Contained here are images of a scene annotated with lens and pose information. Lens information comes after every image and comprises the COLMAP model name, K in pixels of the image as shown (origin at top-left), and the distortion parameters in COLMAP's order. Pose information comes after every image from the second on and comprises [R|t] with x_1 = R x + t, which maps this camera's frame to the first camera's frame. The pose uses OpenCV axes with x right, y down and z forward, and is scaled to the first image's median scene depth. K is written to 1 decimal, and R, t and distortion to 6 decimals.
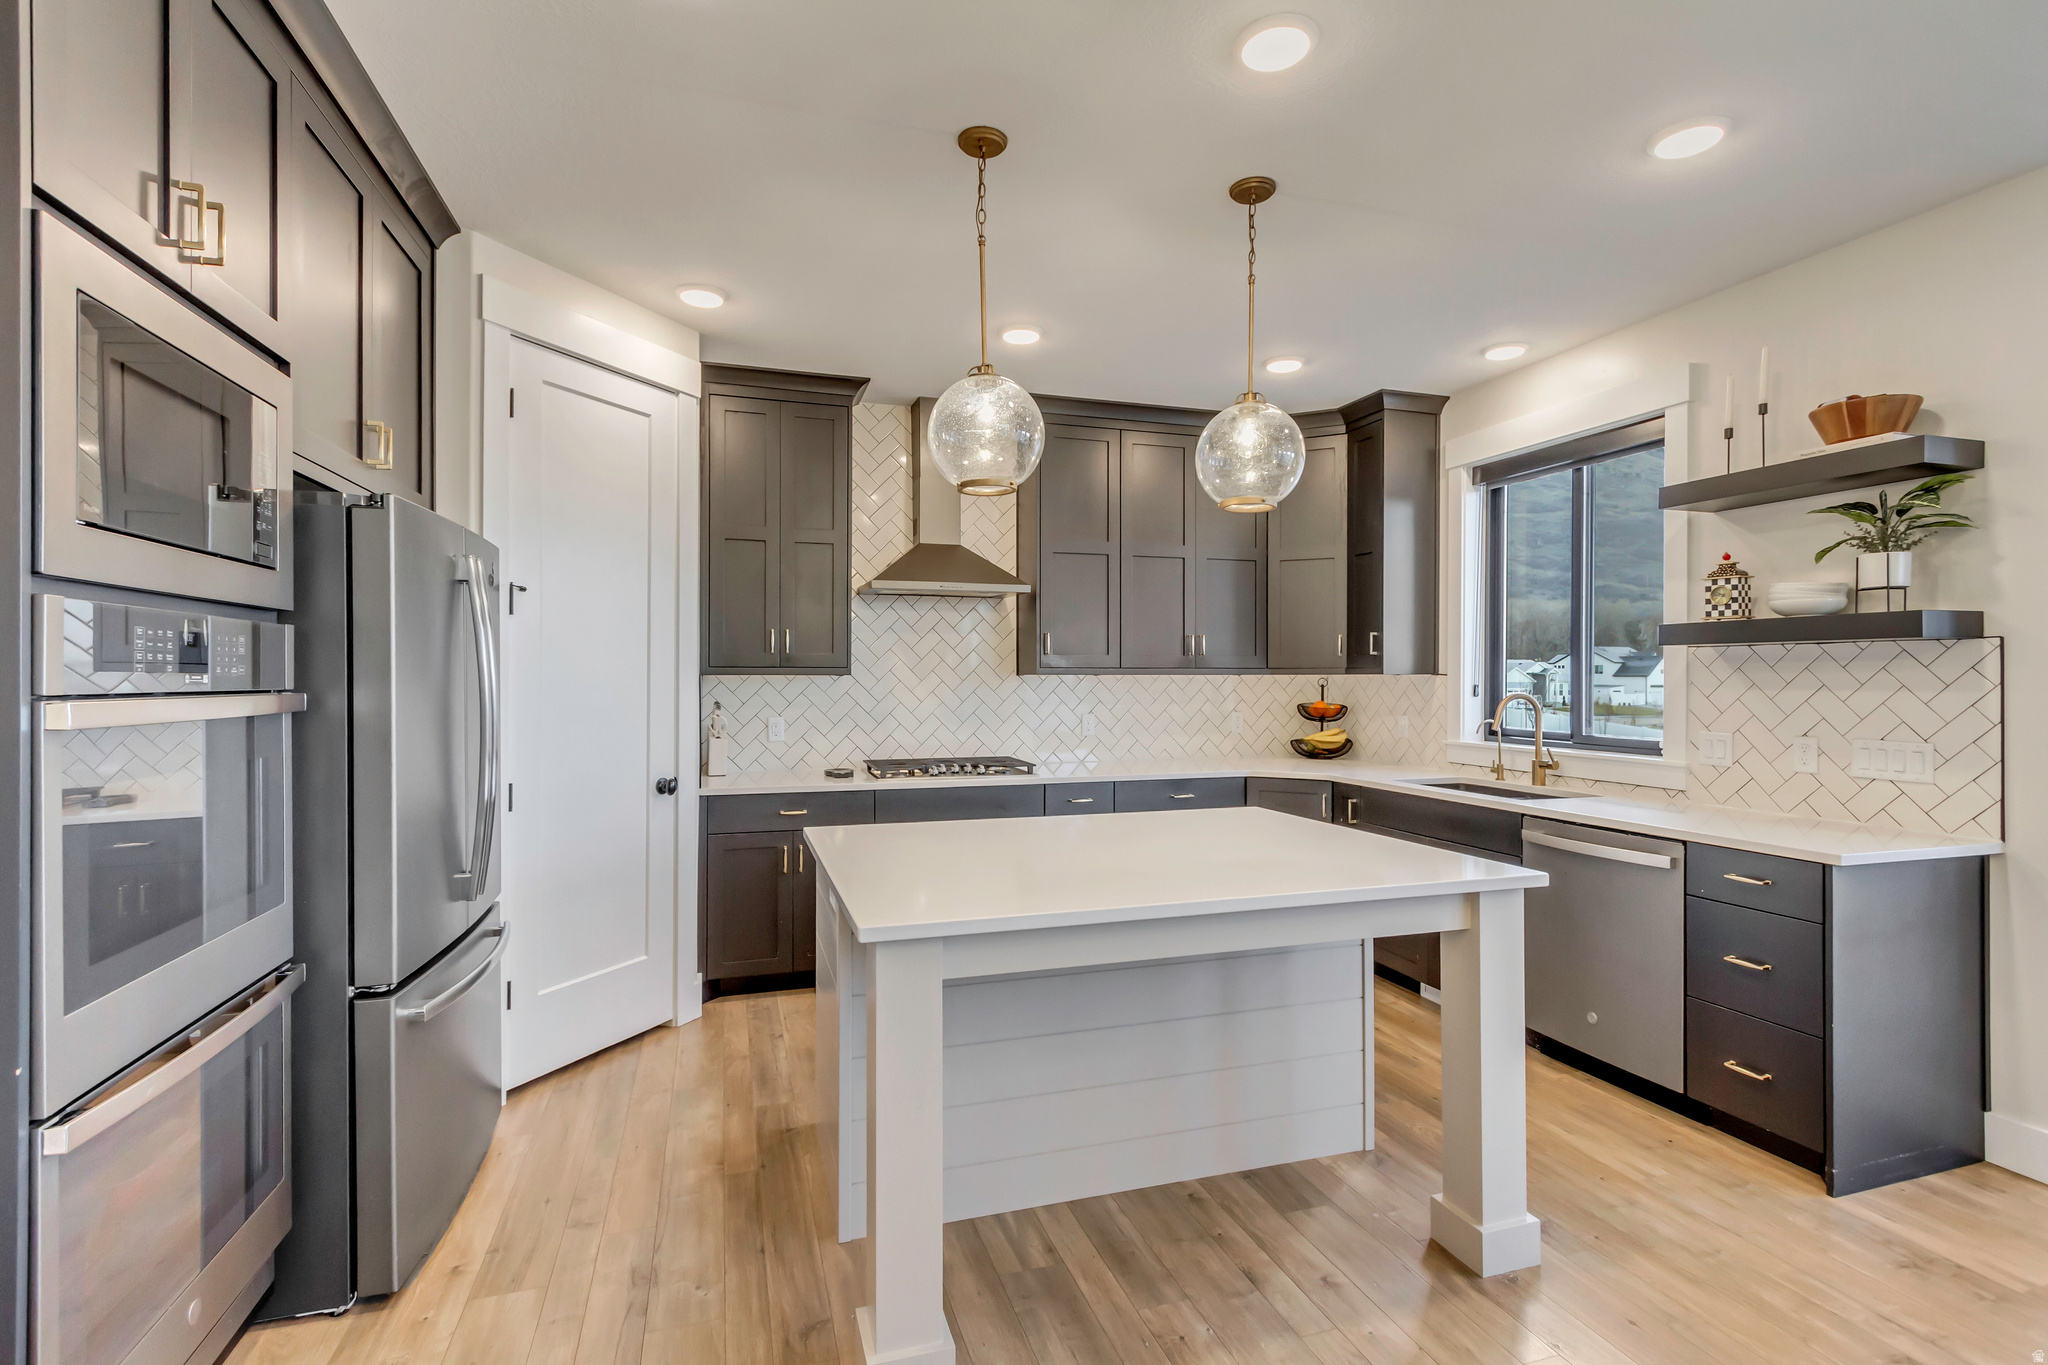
lens RADIAL K [[944.1, 0, 1044.5], [0, 944.1, 680.2], [0, 0, 1]] dist [0.011683, -0.002778]
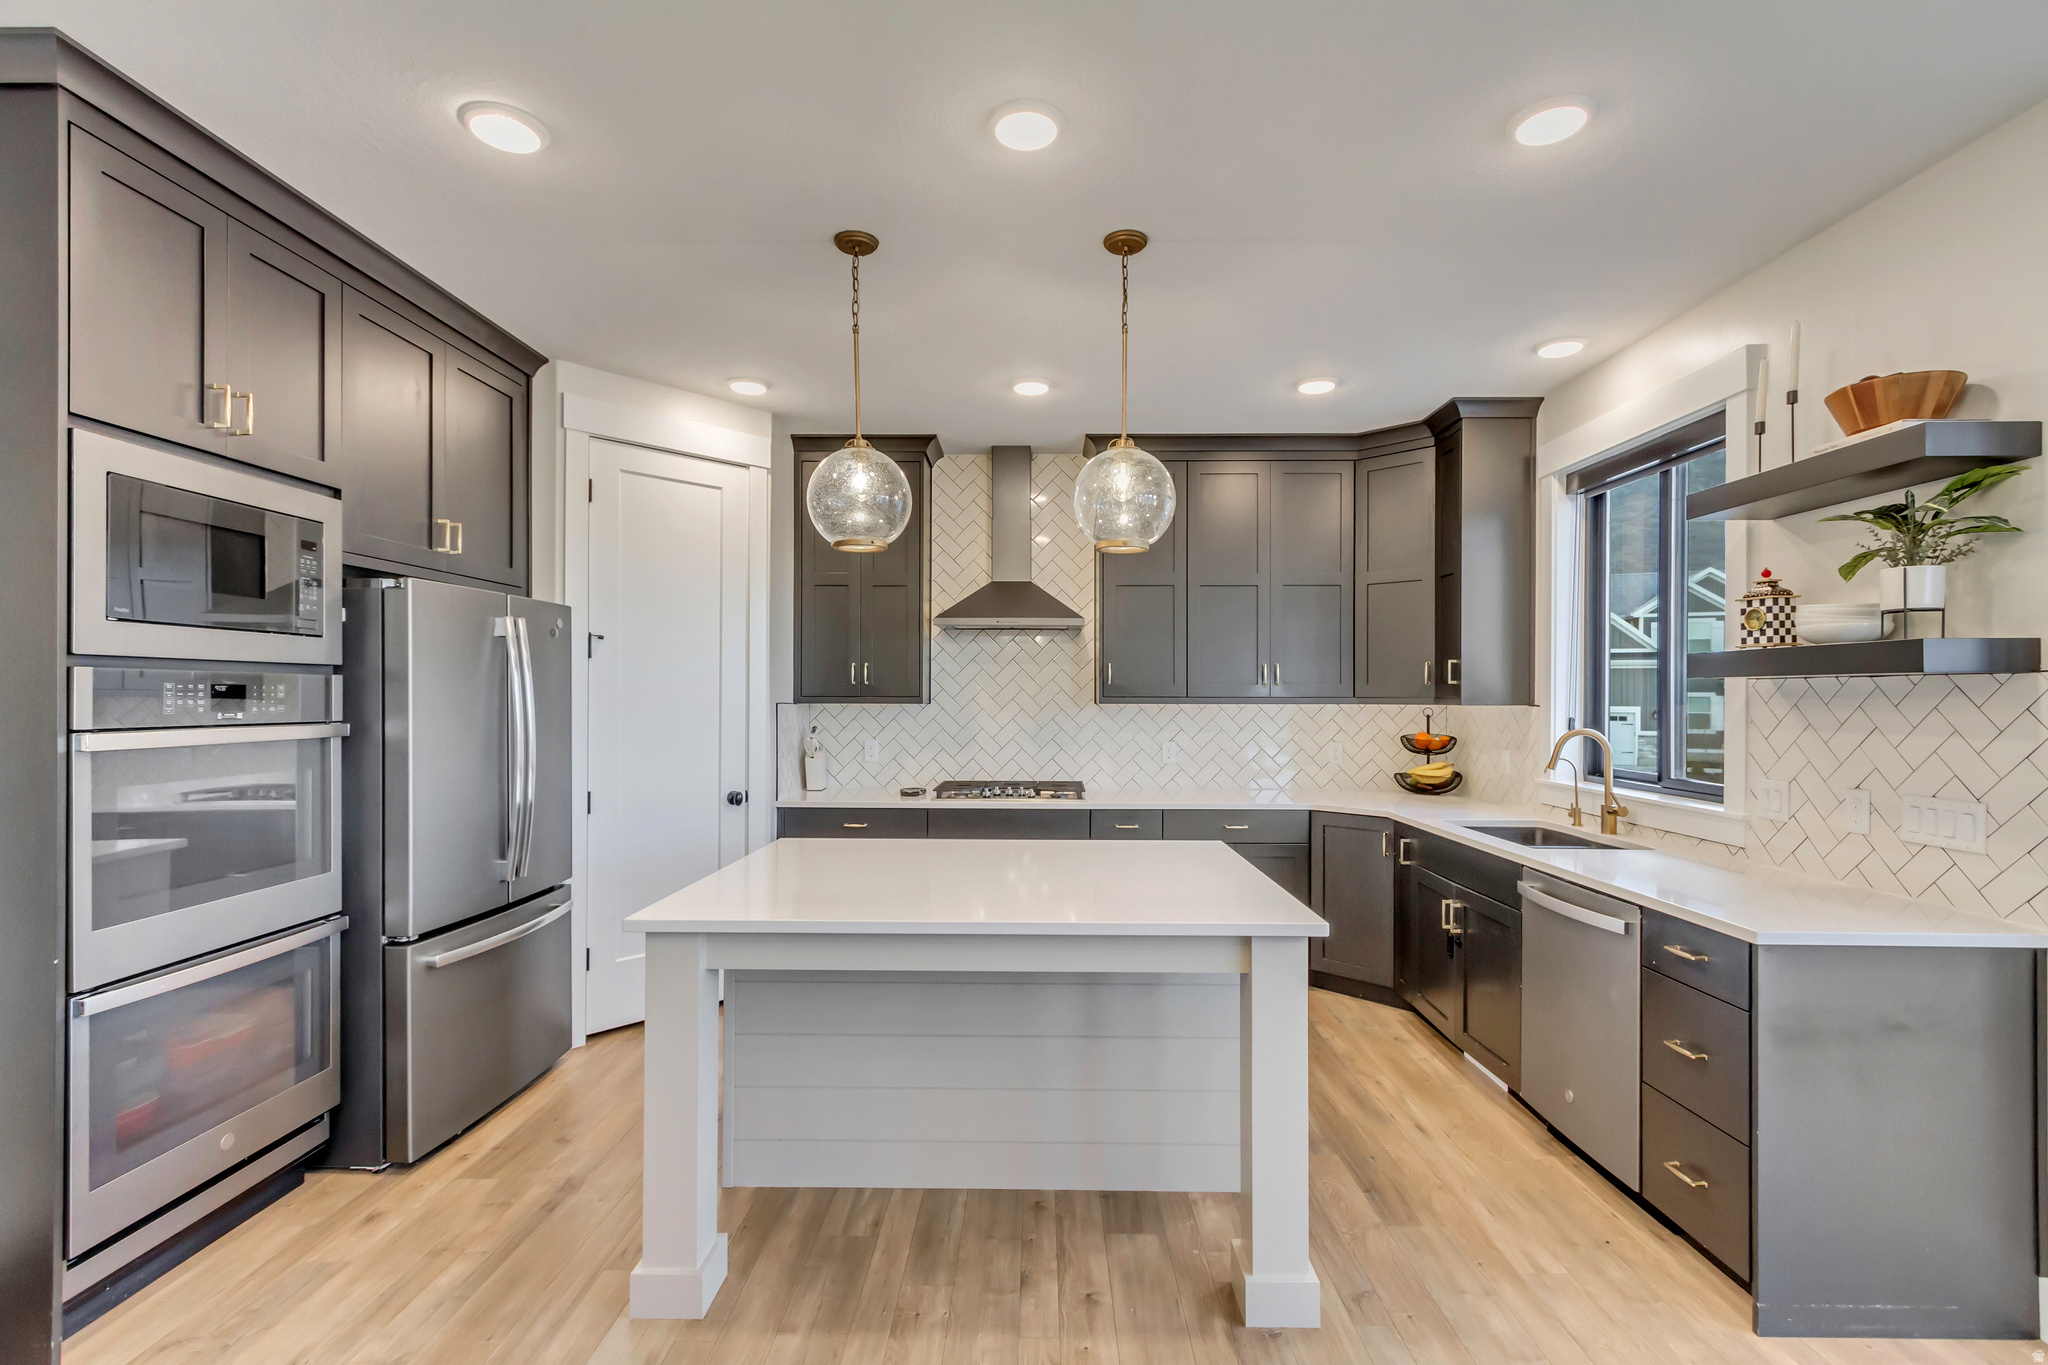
lens RADIAL K [[944.1, 0, 1051.0], [0, 944.1, 696.4], [0, 0, 1]] dist [0.011683, -0.002778]
pose [[0.948675, 0.002800, -0.316241, 0.447156], [-0.003814, 0.999989, -0.002586, -0.018345], [0.316230, 0.003659, 0.948675, -0.002662]]
